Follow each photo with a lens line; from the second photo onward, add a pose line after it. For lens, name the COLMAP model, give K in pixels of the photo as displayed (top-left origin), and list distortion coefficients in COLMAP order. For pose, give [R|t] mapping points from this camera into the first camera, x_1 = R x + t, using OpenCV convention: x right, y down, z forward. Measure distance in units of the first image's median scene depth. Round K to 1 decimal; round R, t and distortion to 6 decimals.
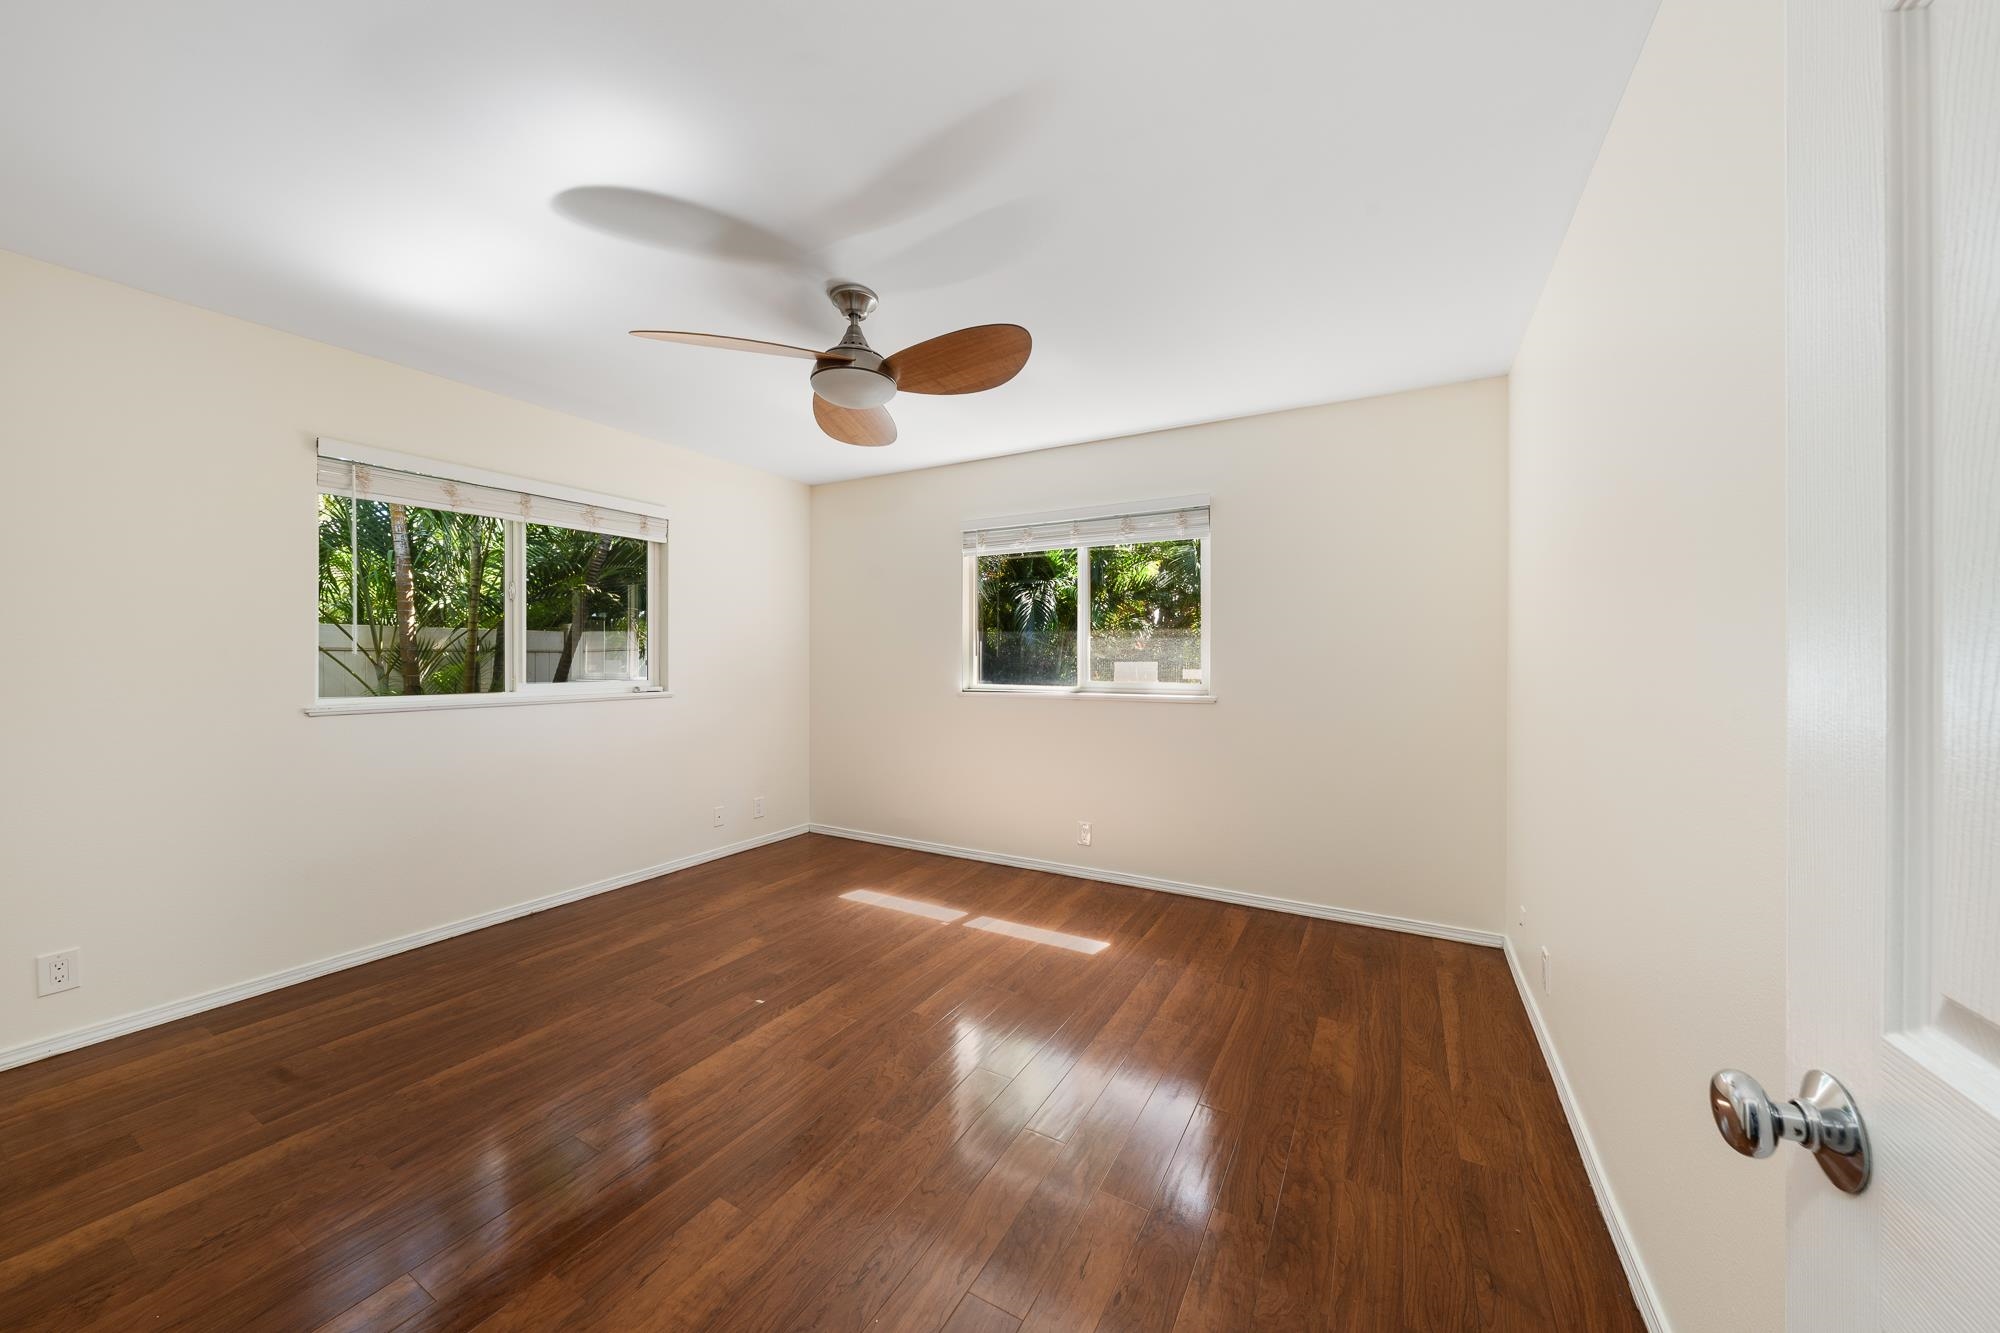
lens RADIAL K [[687.1, 0, 986.6], [0, 687.1, 661.7], [0, 0, 1]] dist [0.001394, 0.000051]
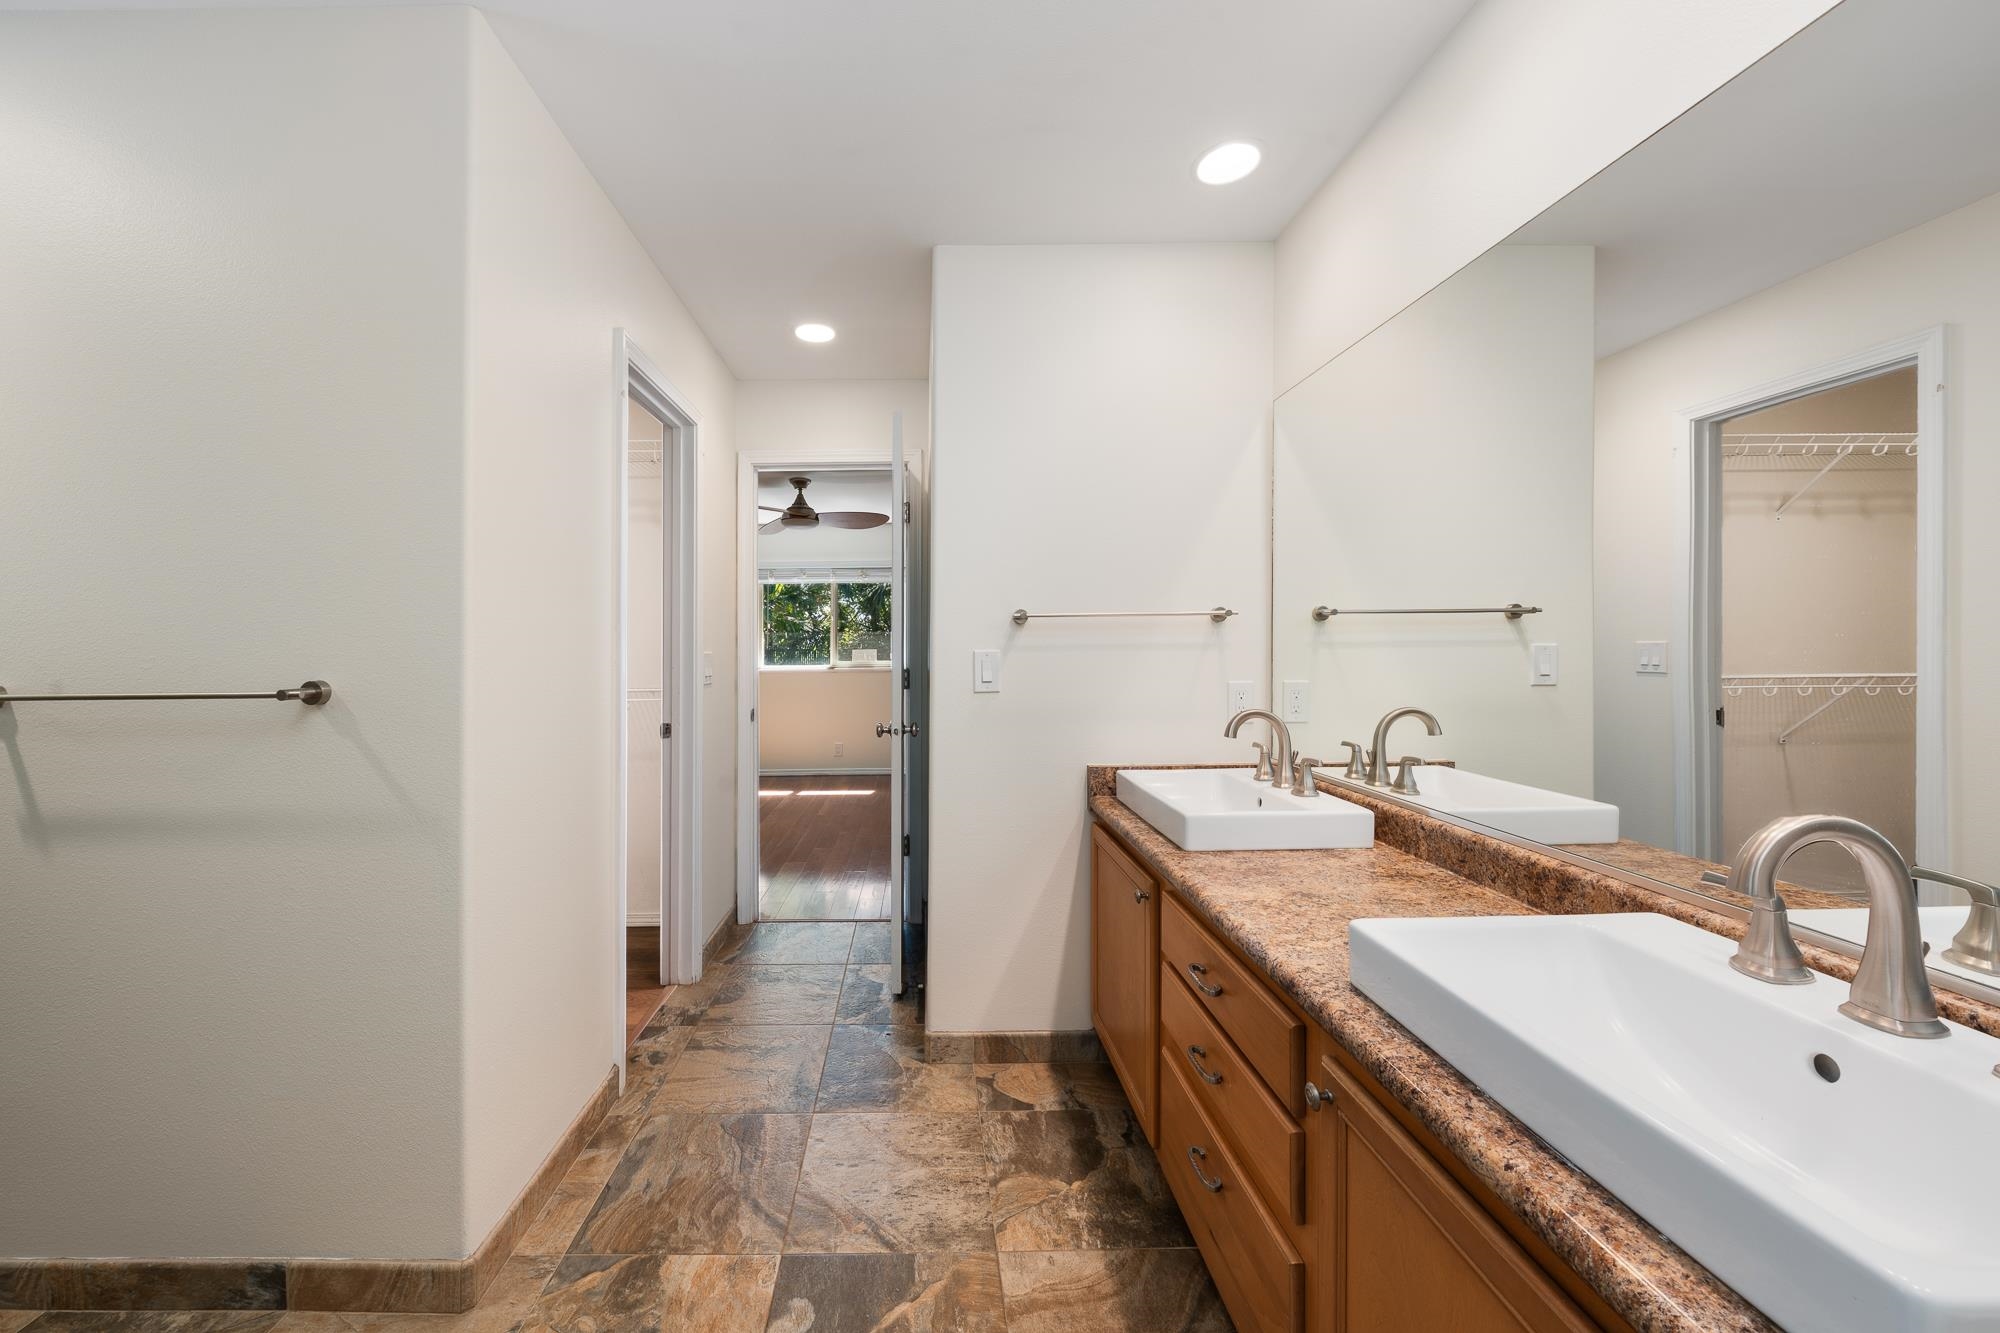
lens RADIAL K [[687.1, 0, 998.7], [0, 687.1, 650.0], [0, 0, 1]] dist [0.001394, 0.000051]
pose [[0.797344, -0.012831, 0.603389, -0.573243], [0.012144, 0.999913, 0.005217, -0.003474], [-0.603403, 0.003168, 0.797430, -0.621890]]
